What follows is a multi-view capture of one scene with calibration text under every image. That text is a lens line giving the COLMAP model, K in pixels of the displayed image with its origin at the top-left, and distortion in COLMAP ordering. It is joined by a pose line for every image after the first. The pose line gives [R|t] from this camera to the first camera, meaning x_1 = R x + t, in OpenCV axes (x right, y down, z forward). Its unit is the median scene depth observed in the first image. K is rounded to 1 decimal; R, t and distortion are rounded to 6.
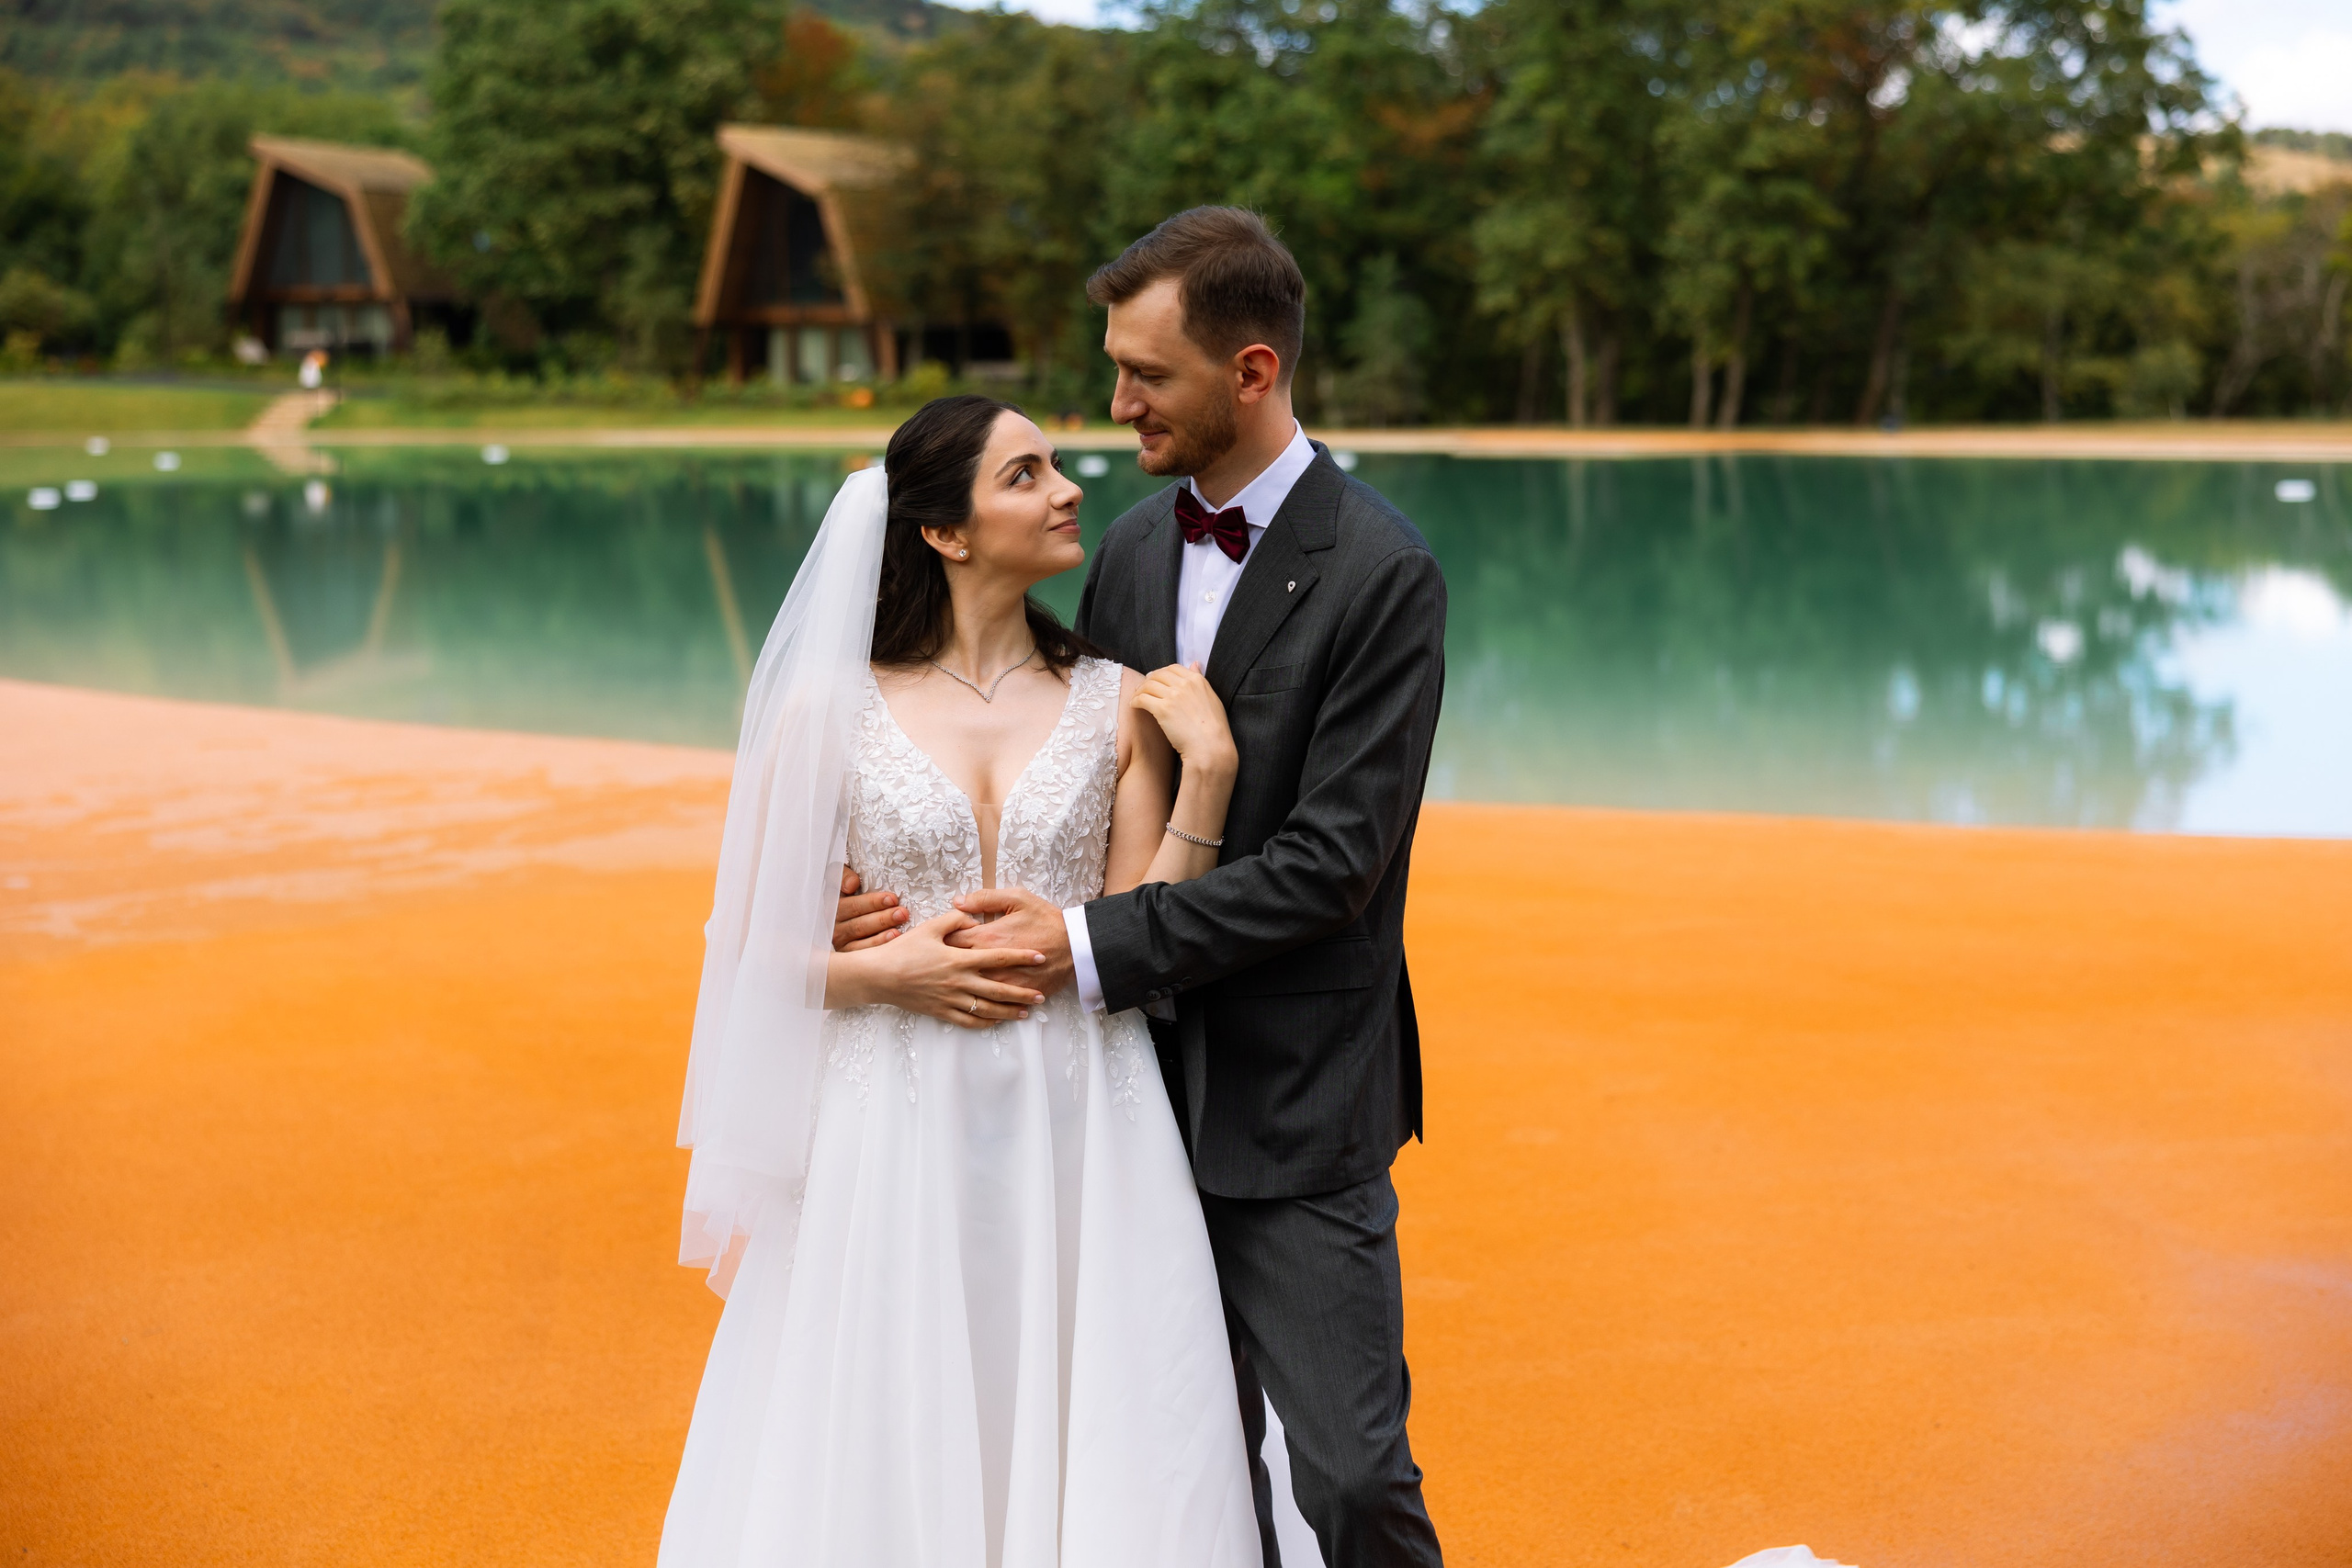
lens RADIAL K [[3757.5, 0, 1176.0], [0, 3757.5, 784.0], [0, 0, 1]] dist [0.007087, -0.014561]
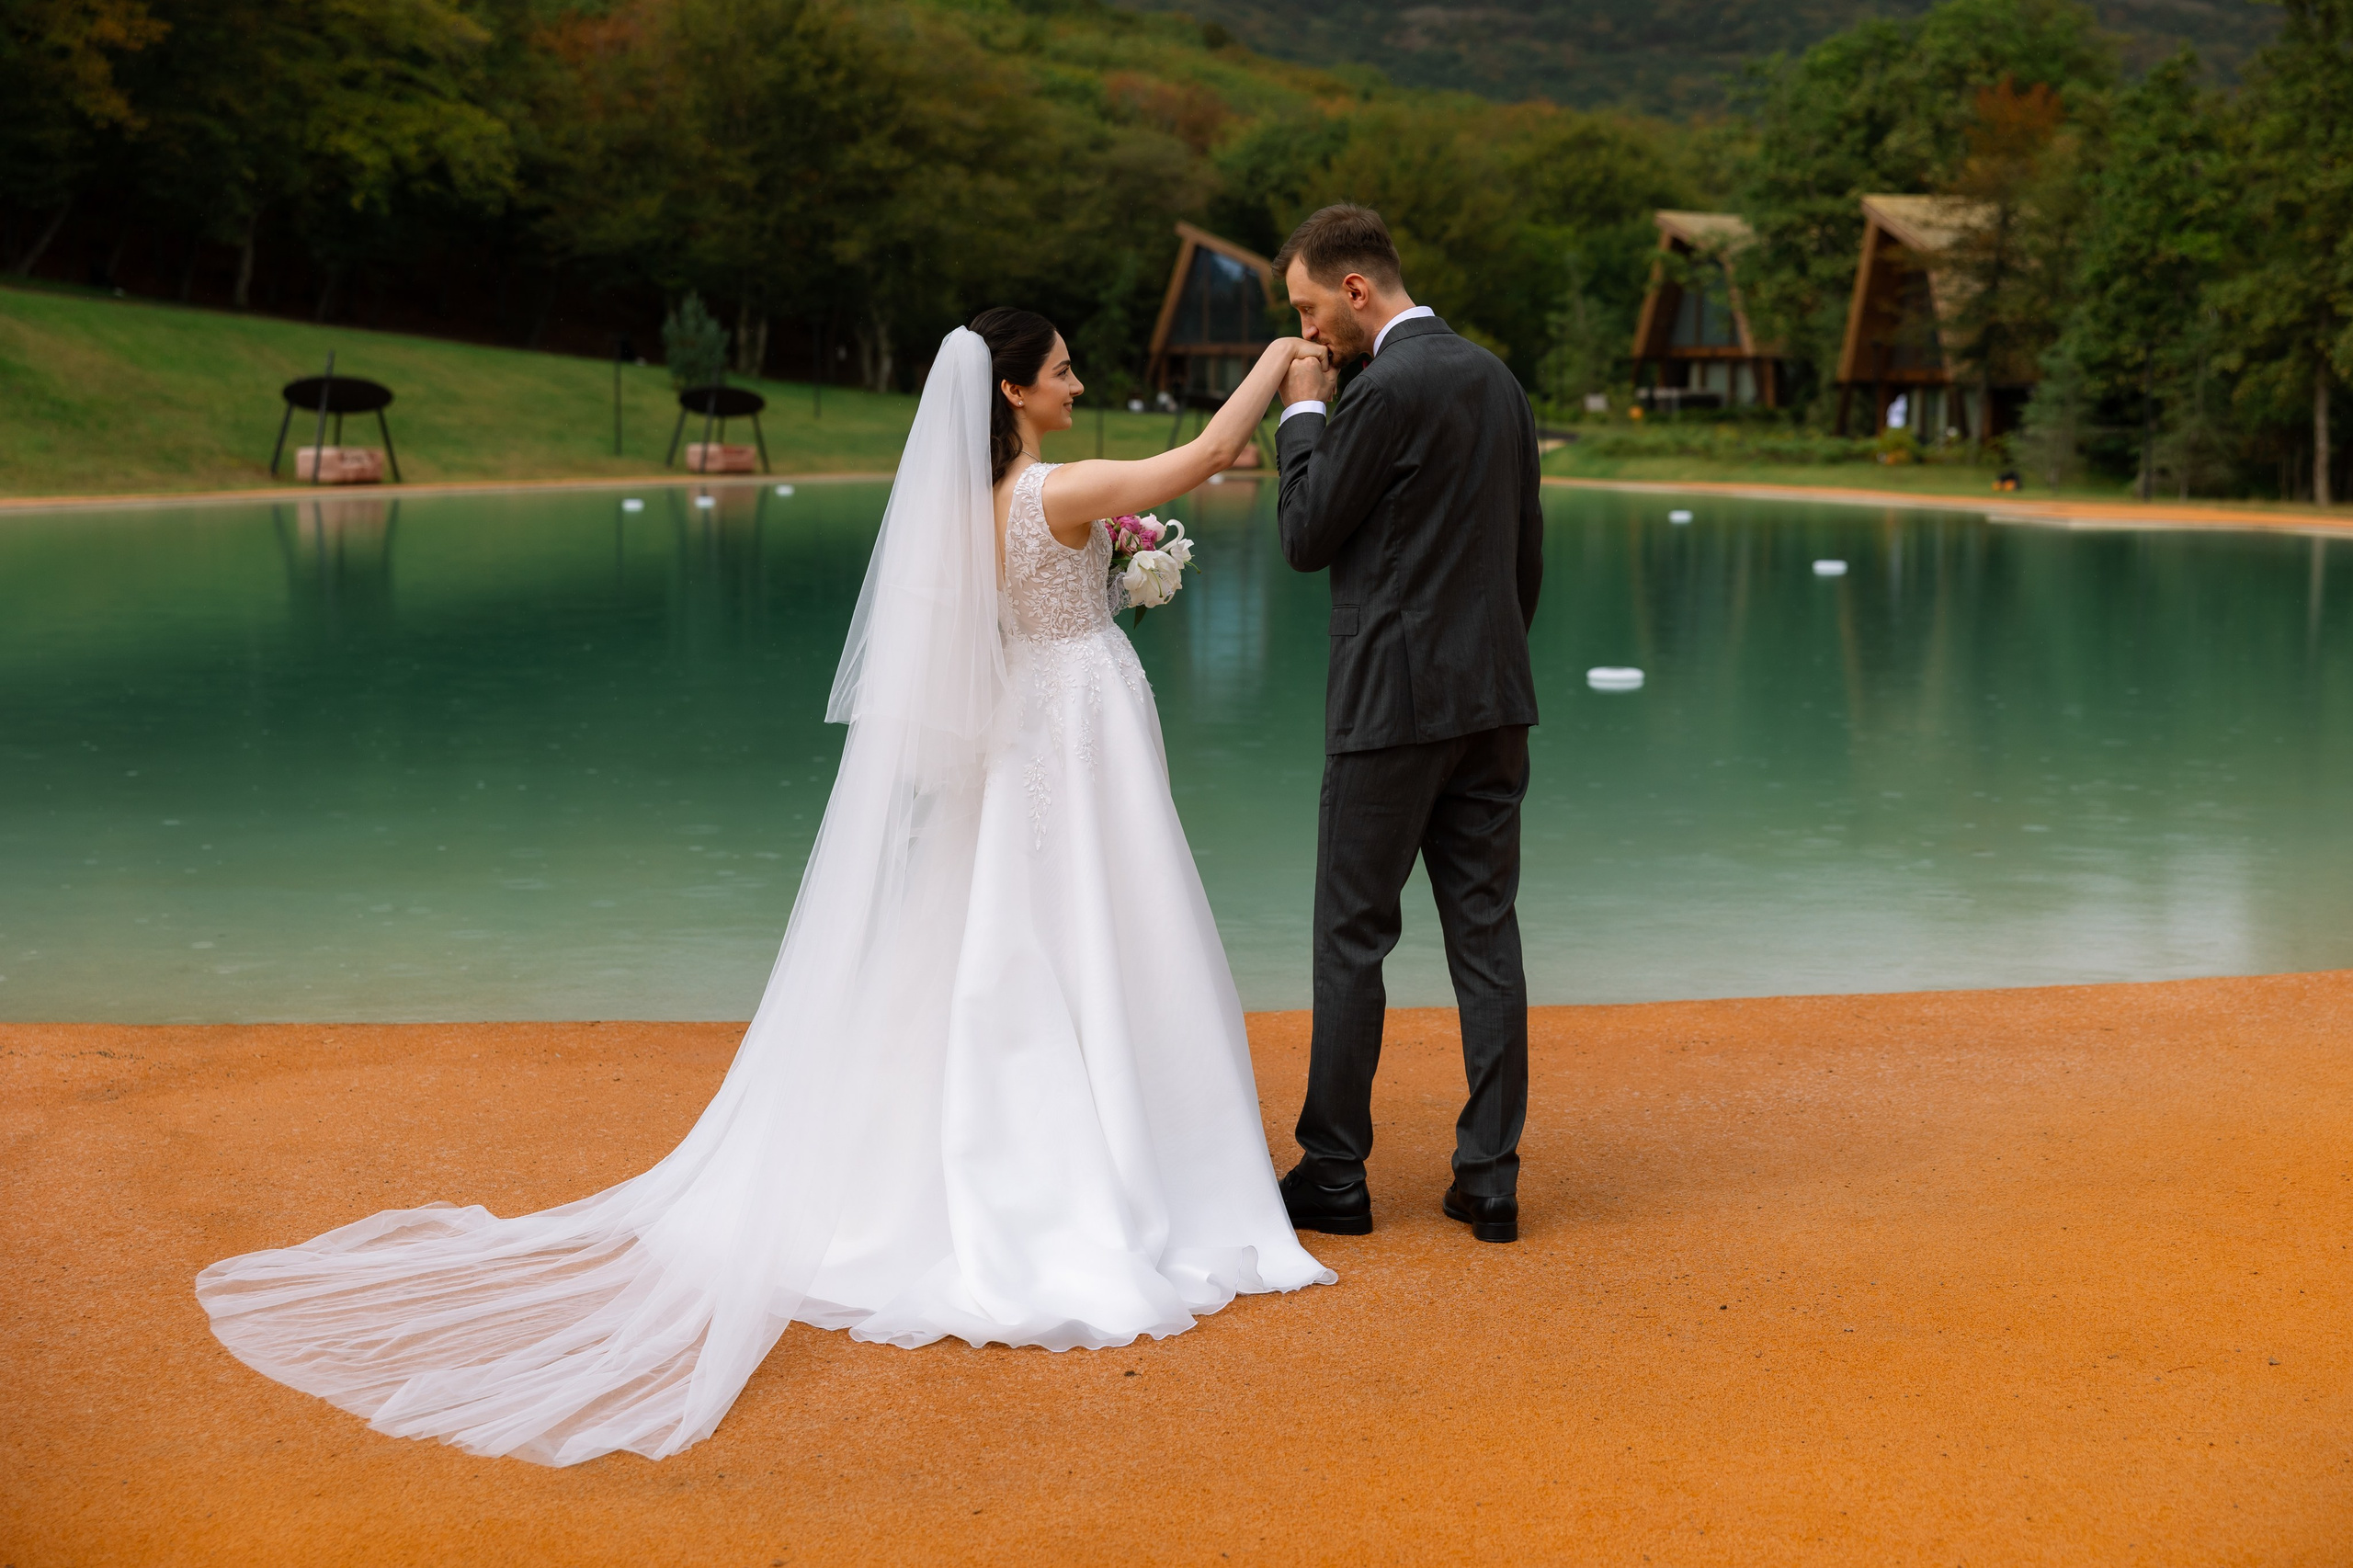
lens RADIAL K [[3541.3, 0, 1229.0], [0, 3541.3, 730.6], [0, 0, 1]] dist [0.023067, 0.047265]
pose [[0.812729, 0.070074, -0.578412, 0.319159], [-0.084258, 0.996441, 0.002327, -0.013953], [0.576517, 0.046845, 0.815741, 0.103494]]
